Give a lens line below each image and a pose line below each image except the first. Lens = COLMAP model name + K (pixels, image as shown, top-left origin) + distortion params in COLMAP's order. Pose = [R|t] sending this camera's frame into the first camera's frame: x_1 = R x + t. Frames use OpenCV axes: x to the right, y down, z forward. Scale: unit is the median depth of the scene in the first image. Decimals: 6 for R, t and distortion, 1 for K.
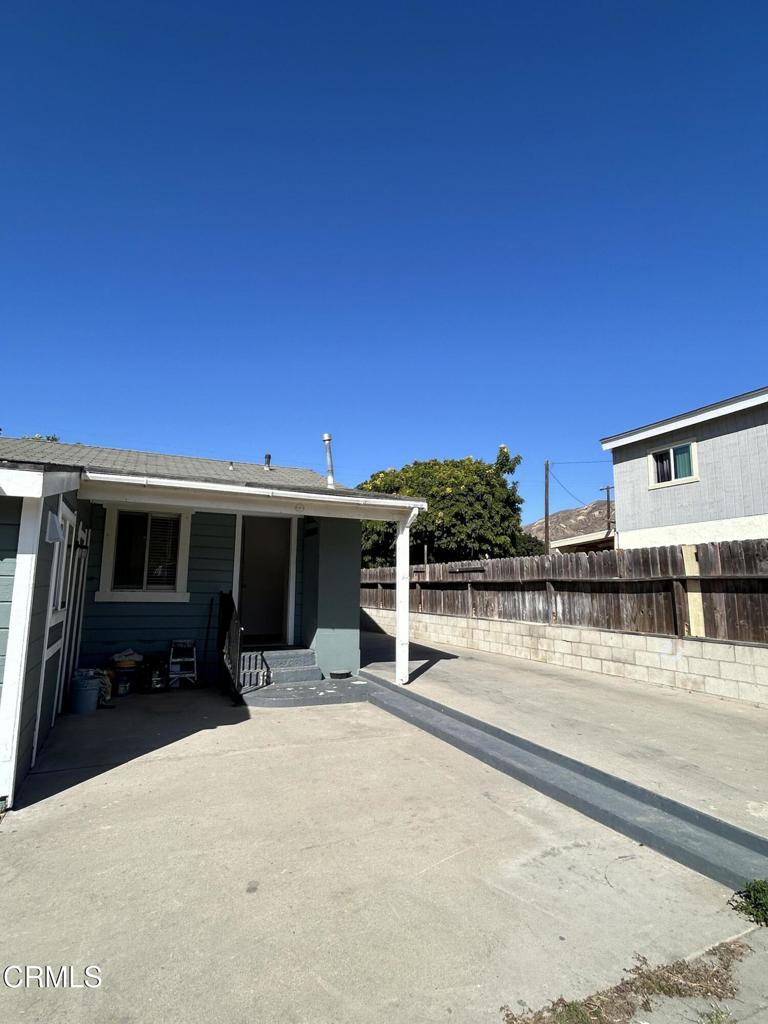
lens RADIAL K [[529.9, 0, 385.6], [0, 529.9, 509.1], [0, 0, 1]] dist [-0.001844, -0.000154]
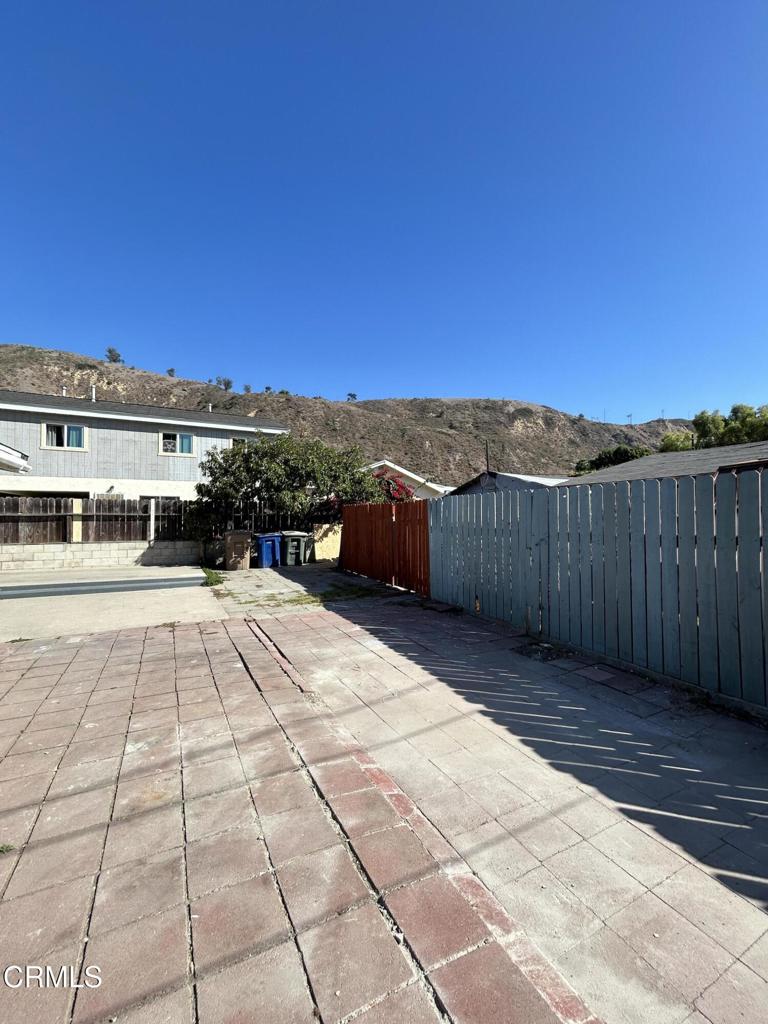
lens RADIAL K [[414.4, 0, 384.1], [0, 414.4, 512.5], [0, 0, 1]] dist [0.001072, 0.000002]
pose [[-0.051858, 0.013668, 0.998561, -1.104129], [-0.144341, 0.989304, -0.021037, -0.020836], [-0.988168, -0.145224, -0.049330, -0.127452]]
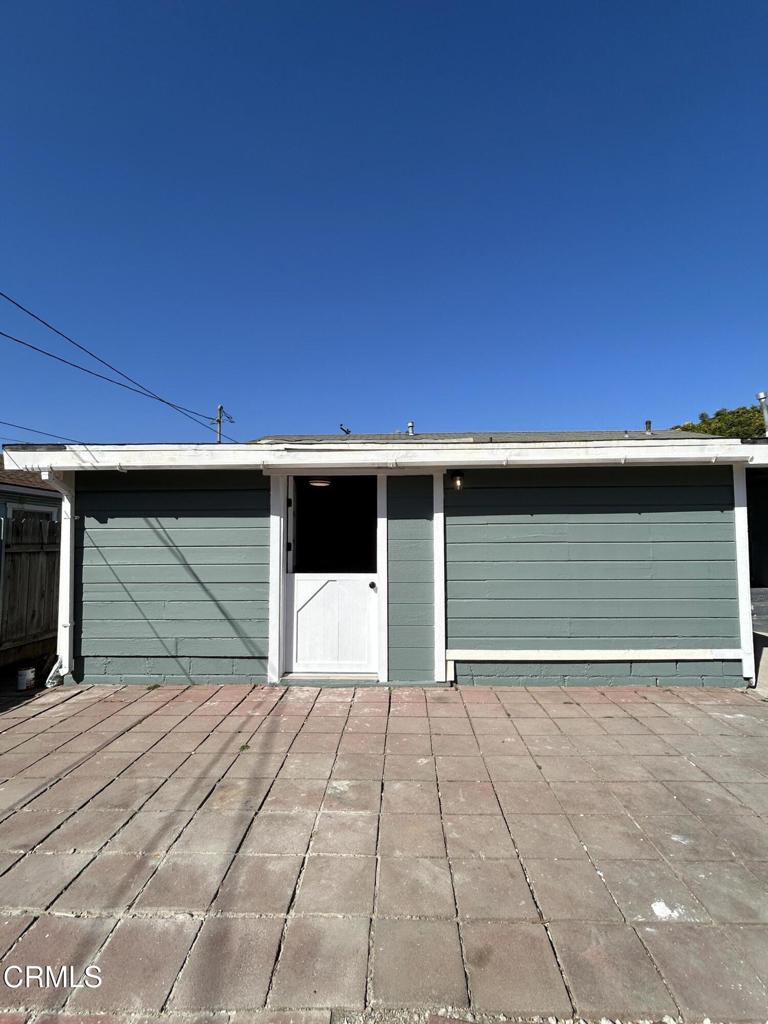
lens RADIAL K [[450.1, 0, 385.5], [0, 450.1, 513.0], [0, 0, 1]] dist [0.000694, 0.000048]
pose [[0.896487, -0.048121, -0.440450, -0.532877], [0.084910, 0.994319, 0.064192, -0.027840], [0.434858, -0.094946, 0.895480, -0.241618]]
